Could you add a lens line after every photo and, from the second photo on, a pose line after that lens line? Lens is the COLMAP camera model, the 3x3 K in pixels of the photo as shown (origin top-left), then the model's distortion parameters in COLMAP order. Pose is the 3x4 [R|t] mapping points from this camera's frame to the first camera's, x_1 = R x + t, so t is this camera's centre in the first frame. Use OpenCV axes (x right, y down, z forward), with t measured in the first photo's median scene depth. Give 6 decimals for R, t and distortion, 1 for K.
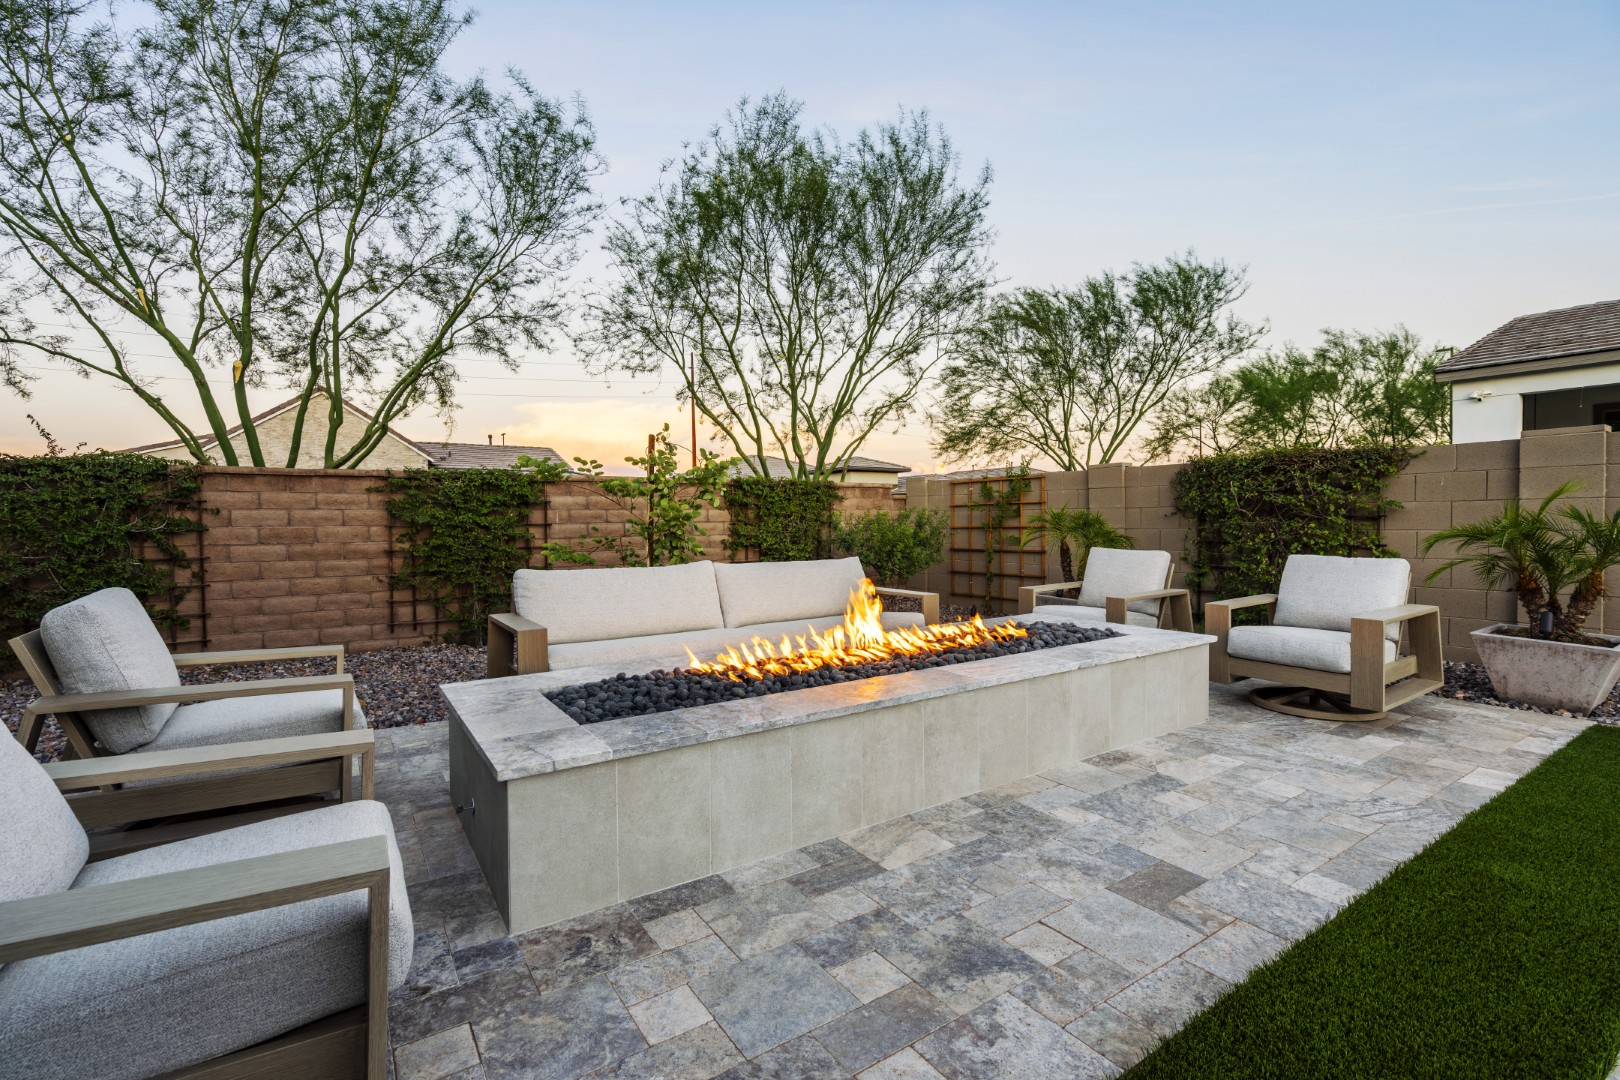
lens RADIAL K [[719.3, 0, 804.0], [0, 719.3, 540.5], [0, 0, 1]] dist [-0.004227, 0.000531]
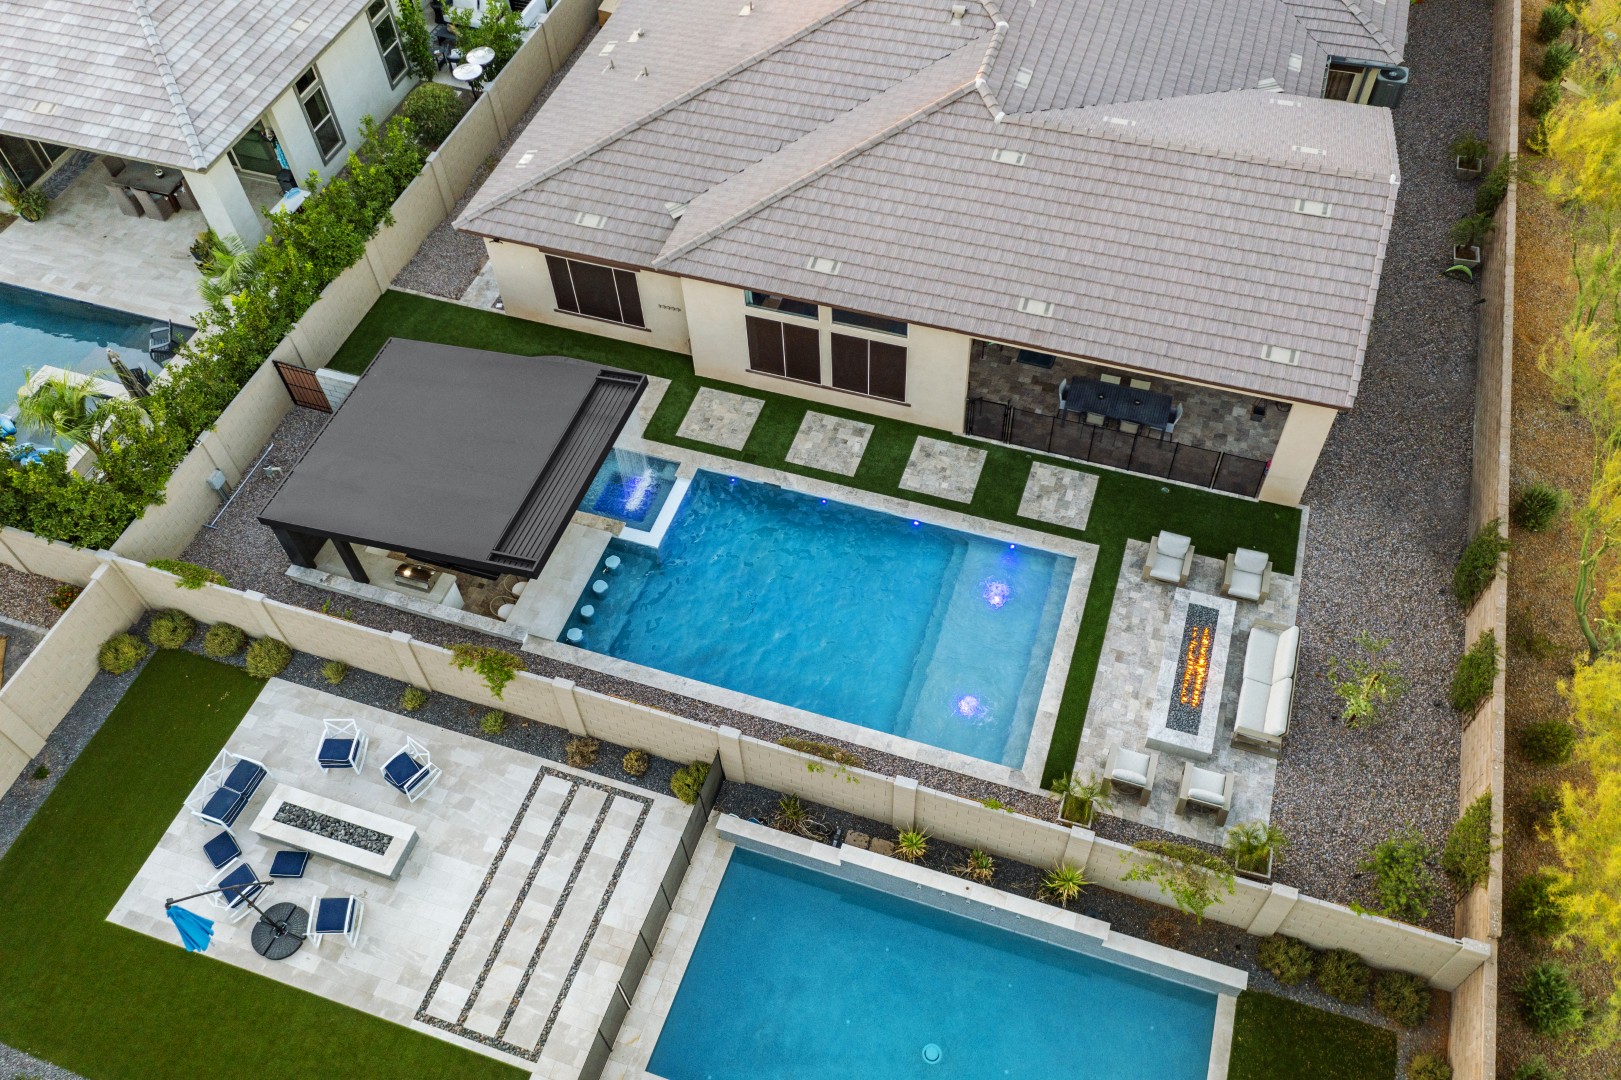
lens RADIAL K [[1255.5, 0, 813.9], [0, 1255.5, 544.3], [0, 0, 1]] dist [0.006718, 0.003912]
pose [[-0.788500, 0.510218, -0.343430, 2.238351], [0.024042, 0.583535, 0.811732, -3.490036], [0.614564, 0.631794, -0.472384, 1.478741]]
